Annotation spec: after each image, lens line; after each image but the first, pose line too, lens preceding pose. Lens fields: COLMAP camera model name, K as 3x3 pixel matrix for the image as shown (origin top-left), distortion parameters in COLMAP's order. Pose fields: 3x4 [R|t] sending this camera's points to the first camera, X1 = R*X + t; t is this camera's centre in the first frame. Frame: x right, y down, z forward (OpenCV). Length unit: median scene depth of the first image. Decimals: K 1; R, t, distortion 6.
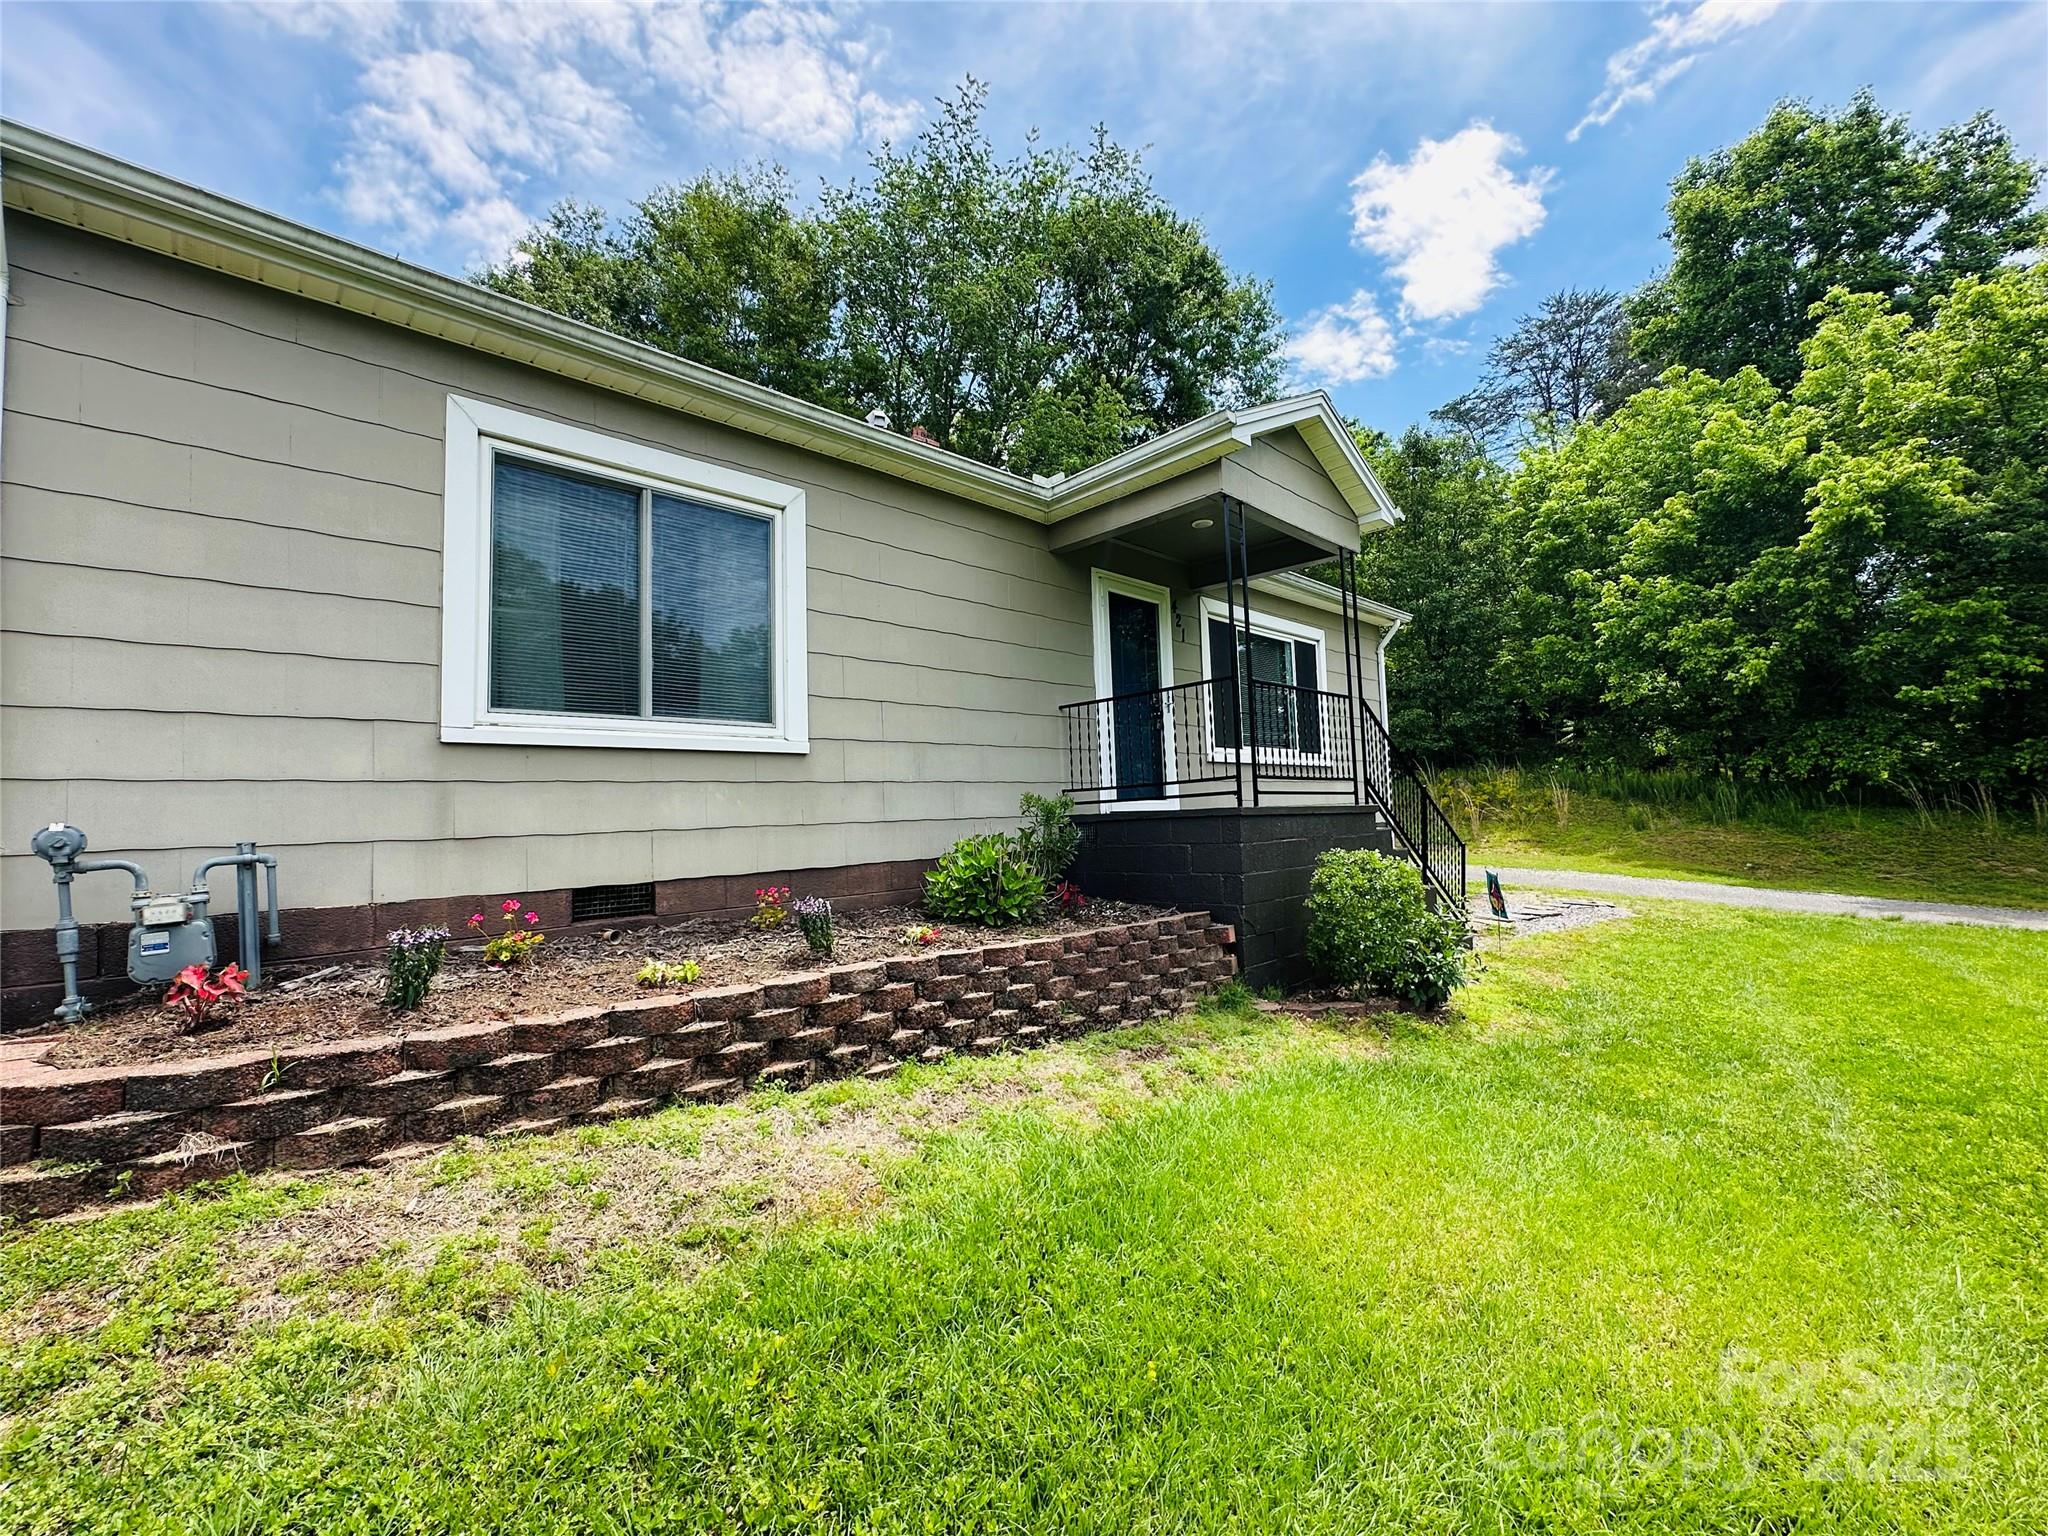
lens RADIAL K [[869.7, 0, 1024.0], [0, 869.7, 768.0], [0, 0, 1]] dist [-0.001526, -0.000029]
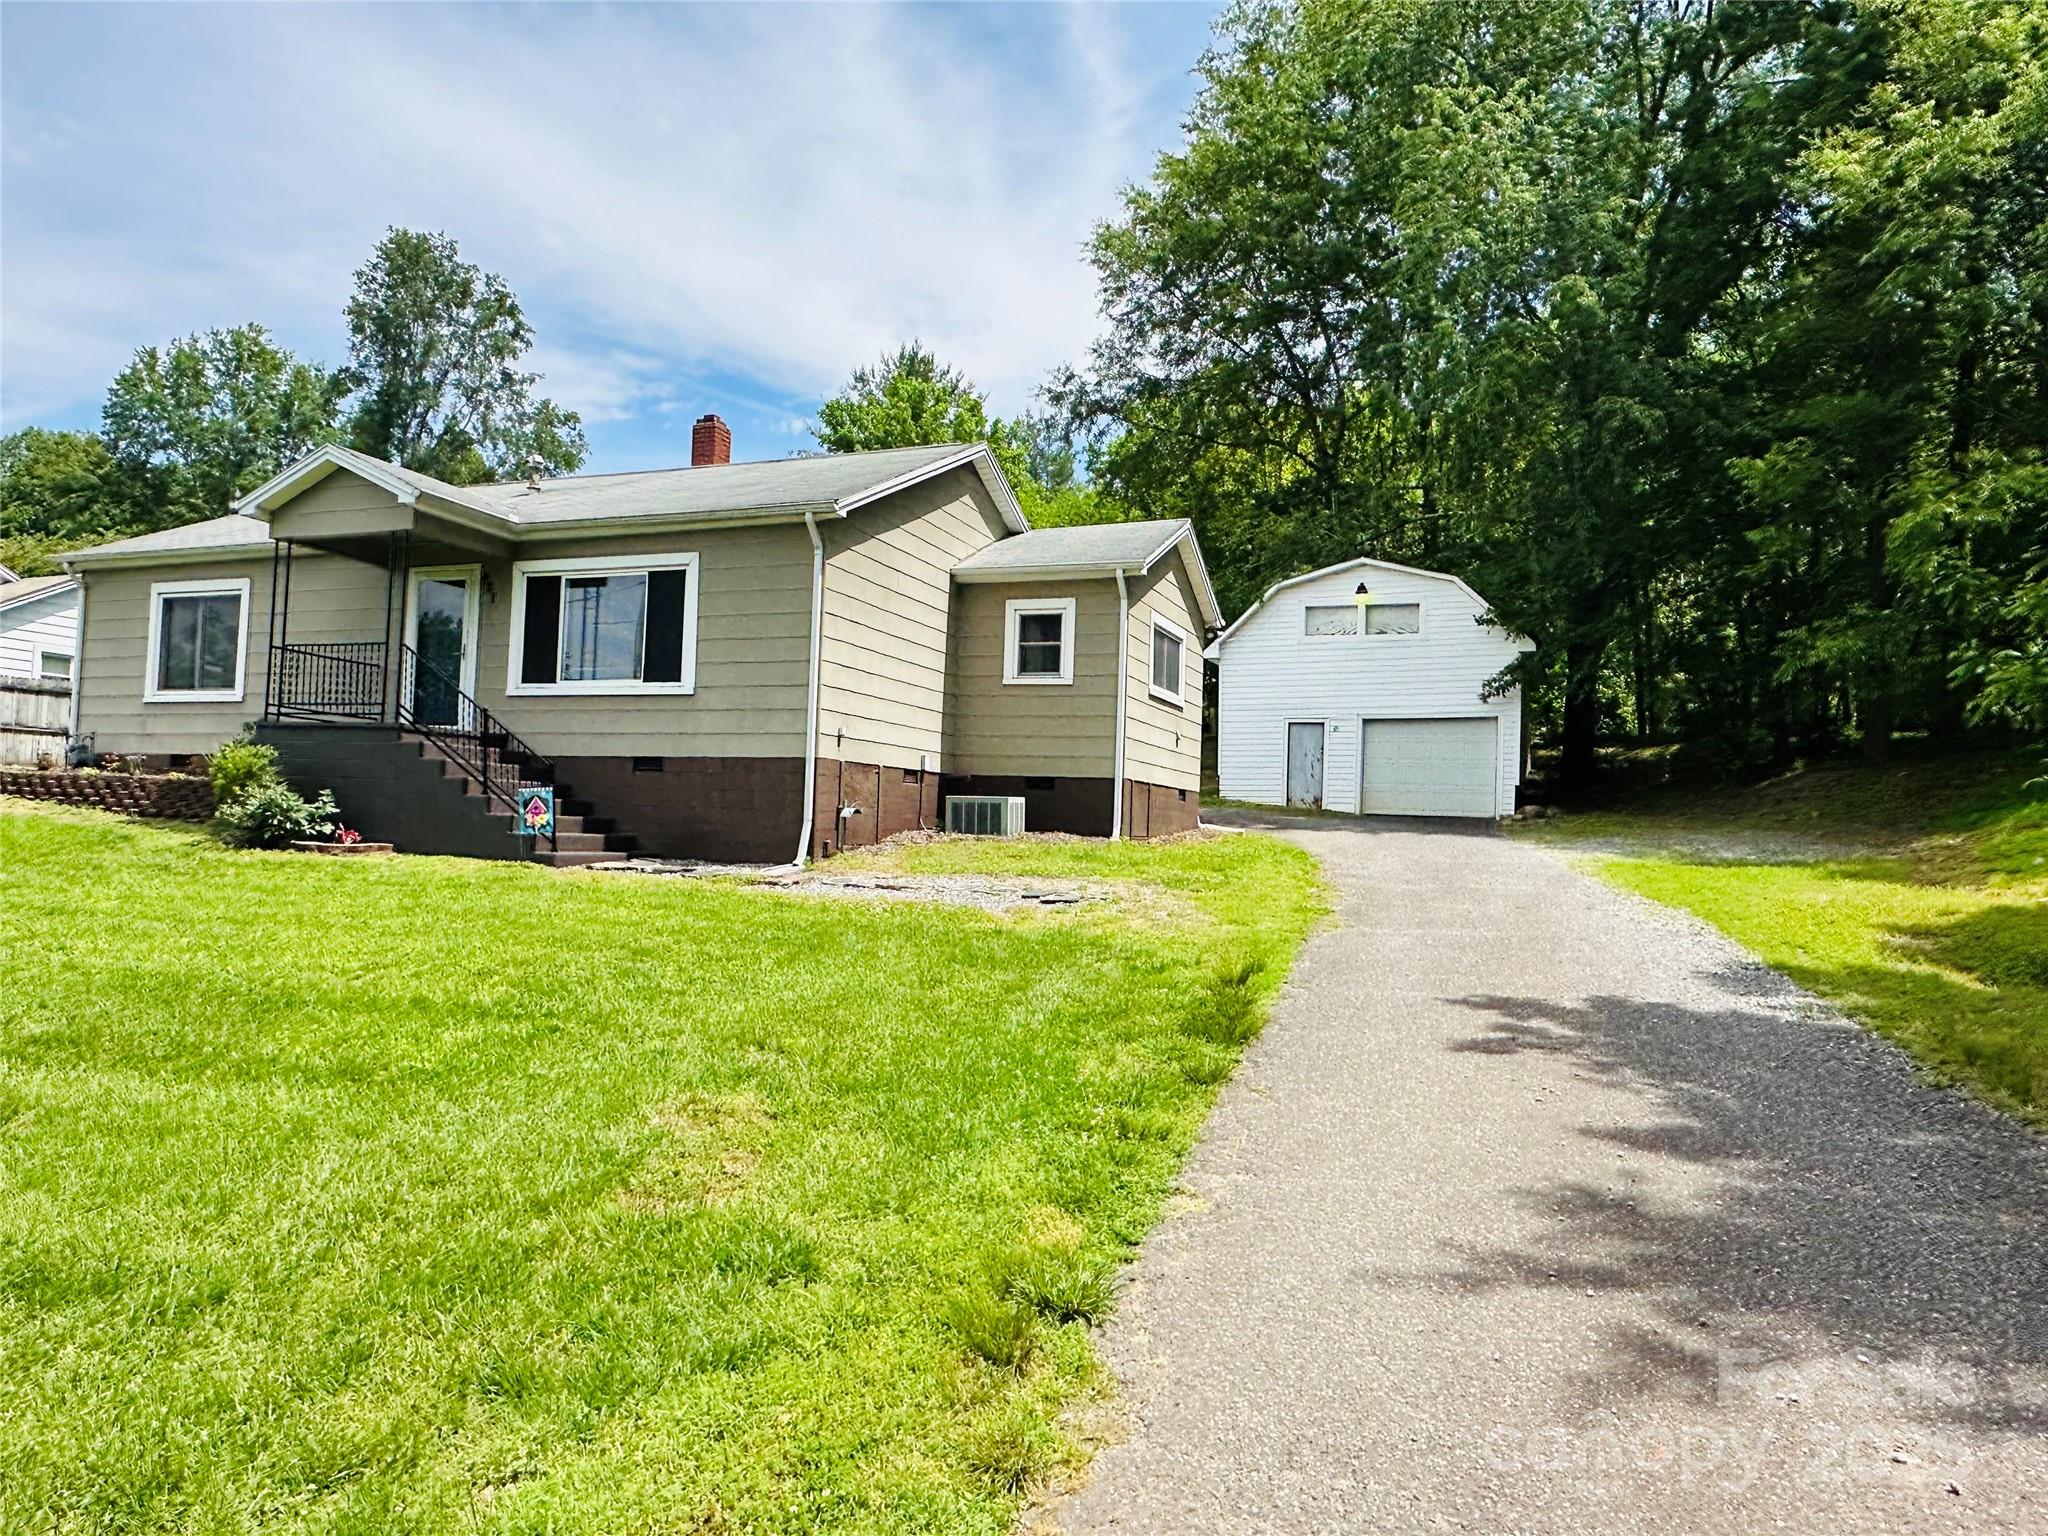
lens RADIAL K [[1307.9, 0, 1024.0], [0, 1307.9, 768.0], [0, 0, 1]] dist [-0.006206, -0.001729]
pose [[0.402695, -0.005065, -0.915320, 4.505255], [0.008587, 0.999962, -0.001755, 0.223445], [0.915294, -0.007153, 0.402723, 1.890764]]
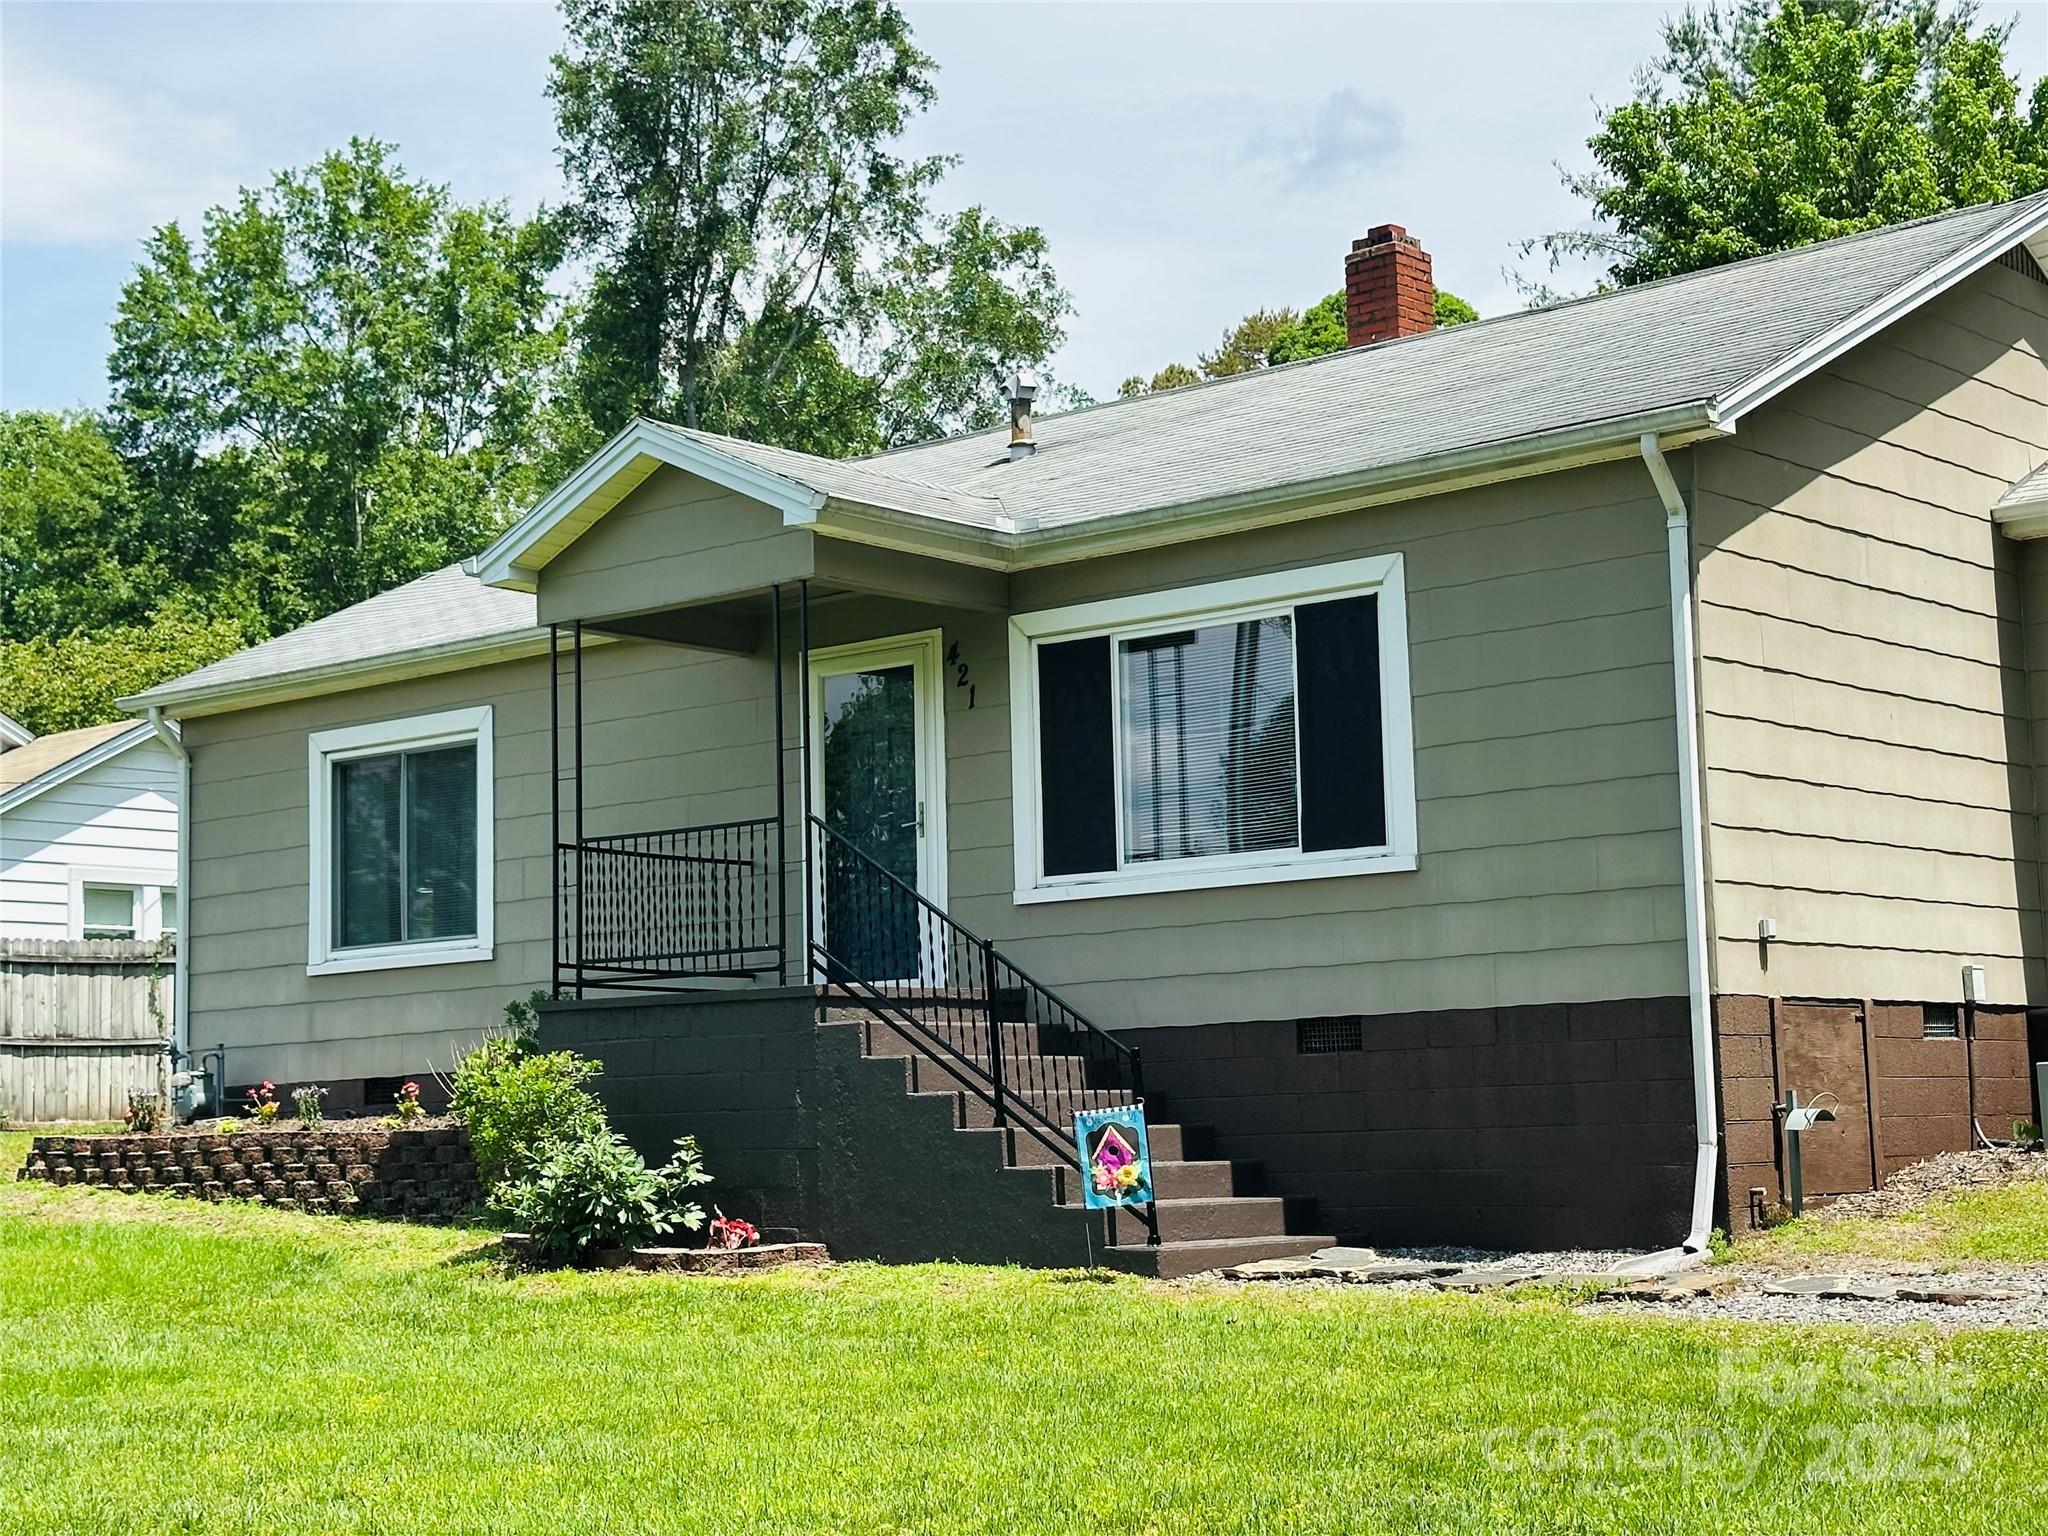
lens RADIAL K [[3252.9, 0, 1024.0], [0, 3252.9, 768.0], [0, 0, 1]] dist [0.188629, -0.452954]
pose [[0.075812, -0.088850, -0.993156, 4.794193], [0.080322, 0.993329, -0.082734, 0.170745], [0.993882, -0.073500, 0.082443, 1.702629]]
